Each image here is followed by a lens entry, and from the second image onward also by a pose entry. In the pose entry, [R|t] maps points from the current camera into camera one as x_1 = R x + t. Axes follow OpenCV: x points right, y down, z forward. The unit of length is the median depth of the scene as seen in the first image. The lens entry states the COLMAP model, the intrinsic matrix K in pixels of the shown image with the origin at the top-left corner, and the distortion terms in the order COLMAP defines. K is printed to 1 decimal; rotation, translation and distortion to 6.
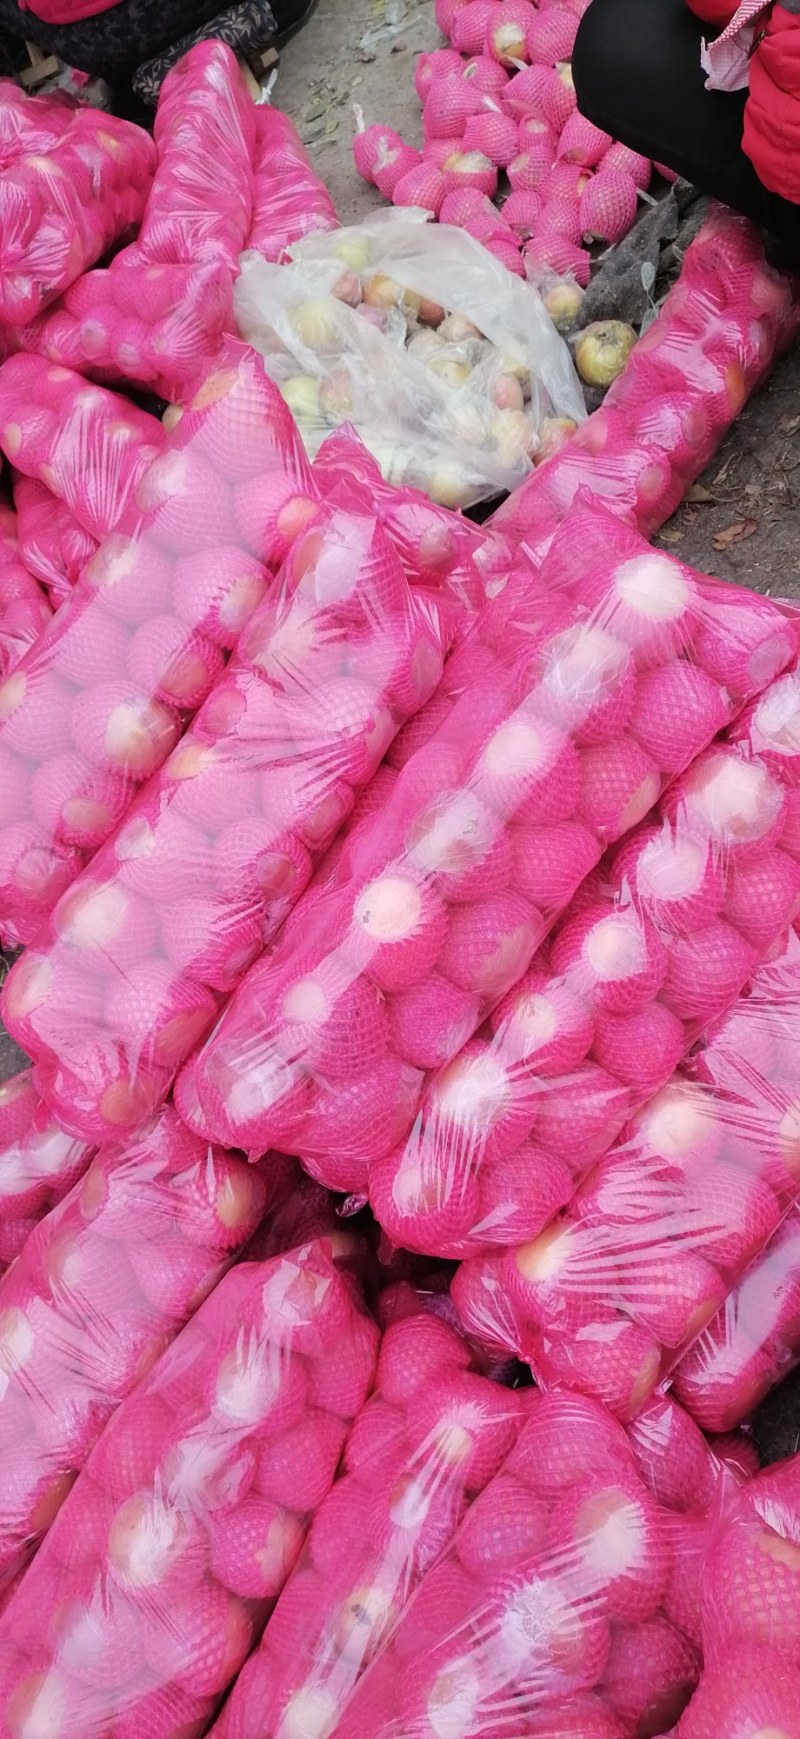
lens RADIAL K [[1322.1, 0, 400.4], [0, 1322.1, 871.4], [0, 0, 1]] dist [0.039366, 0.003716]
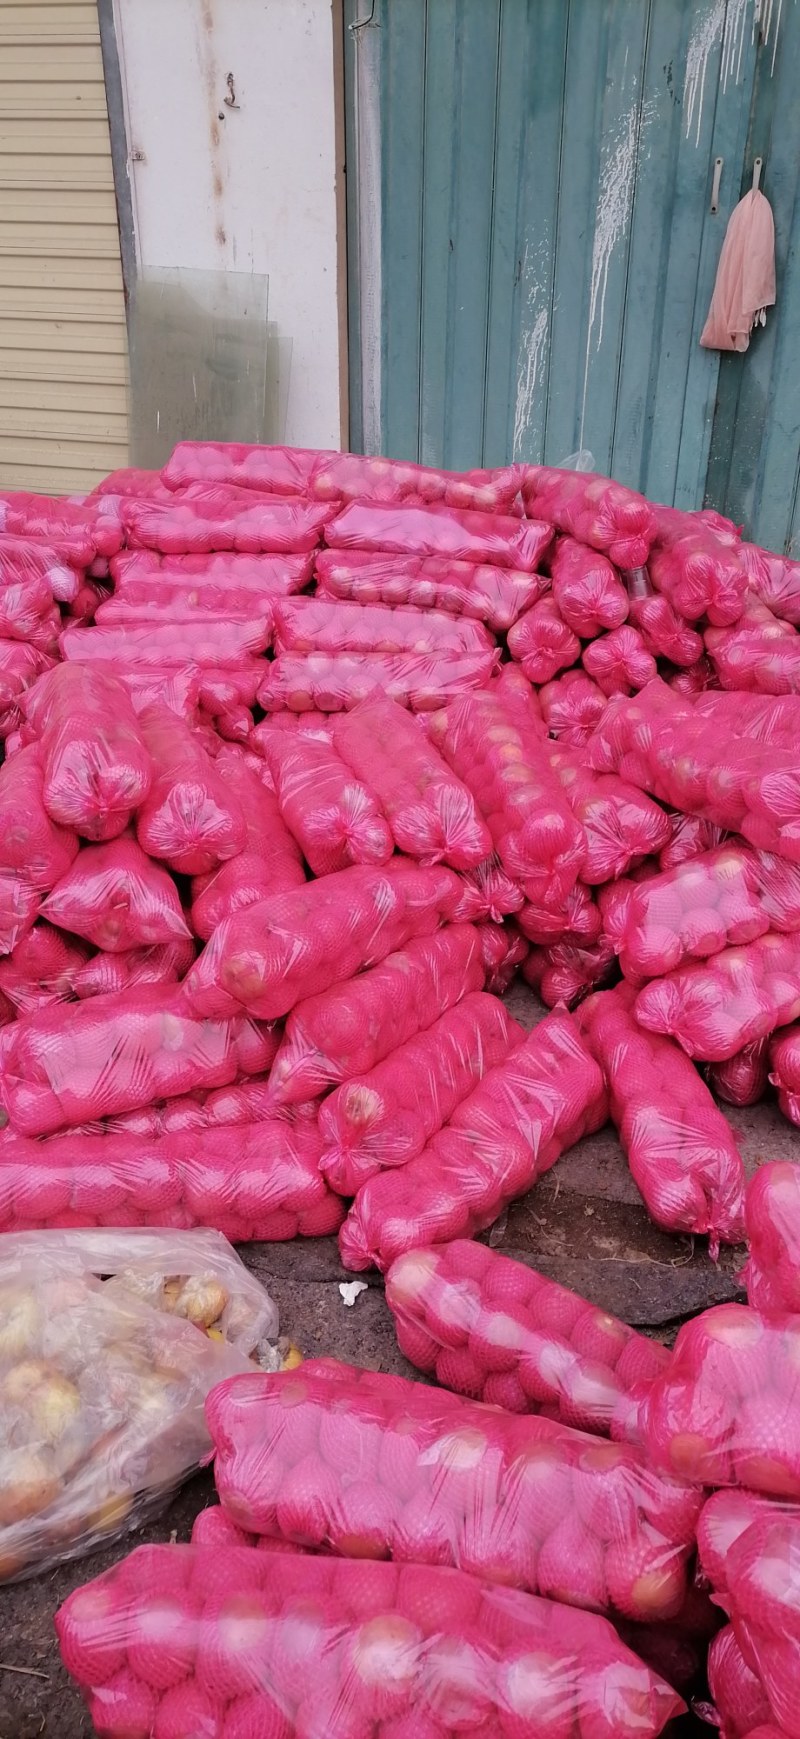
lens RADIAL K [[1322.1, 0, 402.6], [0, 1322.1, 866.3], [0, 0, 1]] dist [0.039366, 0.003716]
pose [[0.395394, 0.753470, -0.525306, -0.078243], [-0.858573, 0.506394, 0.080102, 0.035251], [0.326367, 0.419342, 0.847135, -0.270778]]
